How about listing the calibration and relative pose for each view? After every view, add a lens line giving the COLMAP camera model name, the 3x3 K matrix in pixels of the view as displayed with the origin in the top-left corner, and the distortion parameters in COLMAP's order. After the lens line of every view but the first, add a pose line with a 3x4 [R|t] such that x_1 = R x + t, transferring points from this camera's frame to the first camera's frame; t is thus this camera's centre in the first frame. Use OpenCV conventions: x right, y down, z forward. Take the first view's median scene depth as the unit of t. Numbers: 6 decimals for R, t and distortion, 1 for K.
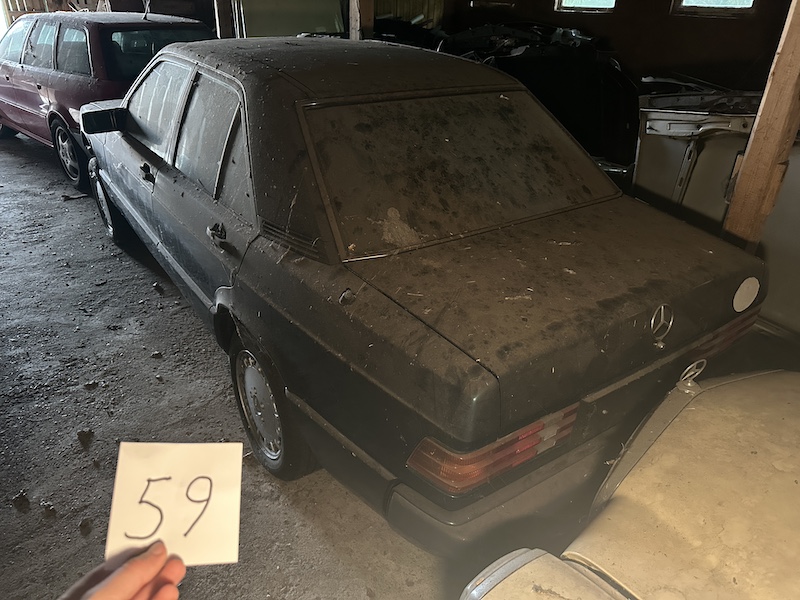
lens RADIAL K [[568.8, 0, 400.0], [0, 568.8, 300.0], [0, 0, 1]] dist [-0.003869, -0.005130]
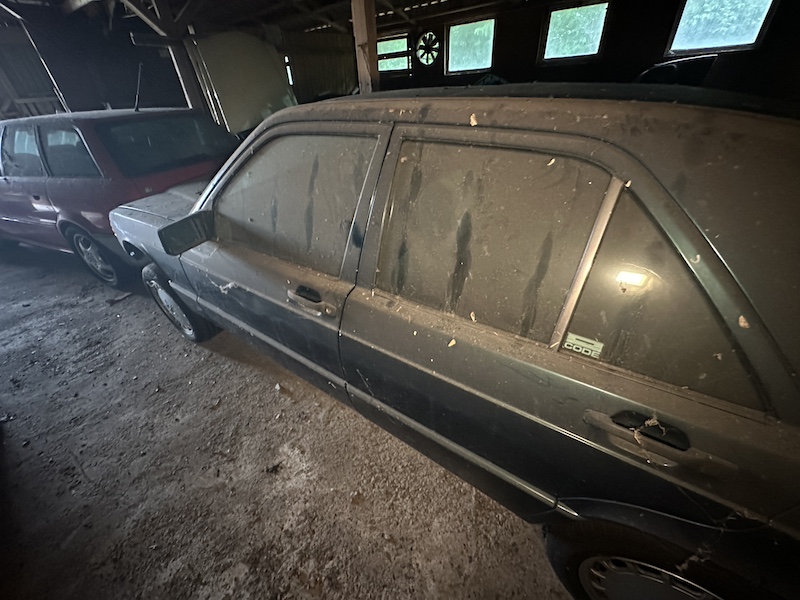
lens RADIAL K [[319.7, 0, 400.0], [0, 319.7, 300.0], [0, 0, 1]] dist [-0.001507, 0.000138]
pose [[0.938113, -0.258411, 0.230582, -0.235174], [0.235027, 0.964024, 0.124176, -0.134317], [-0.254375, -0.062298, 0.965097, 0.319345]]
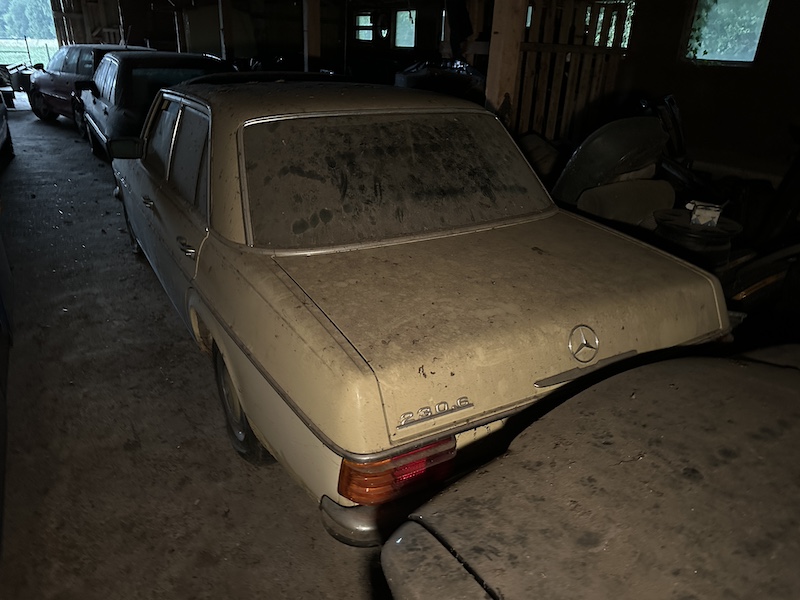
lens RADIAL K [[568.8, 0, 400.0], [0, 568.8, 300.0], [0, 0, 1]] dist [-0.003869, -0.005130]
pose [[0.997667, 0.037588, -0.056981, 0.590086], [-0.041443, 0.996821, -0.068040, 0.418543], [0.054243, 0.070243, 0.996054, -0.748171]]
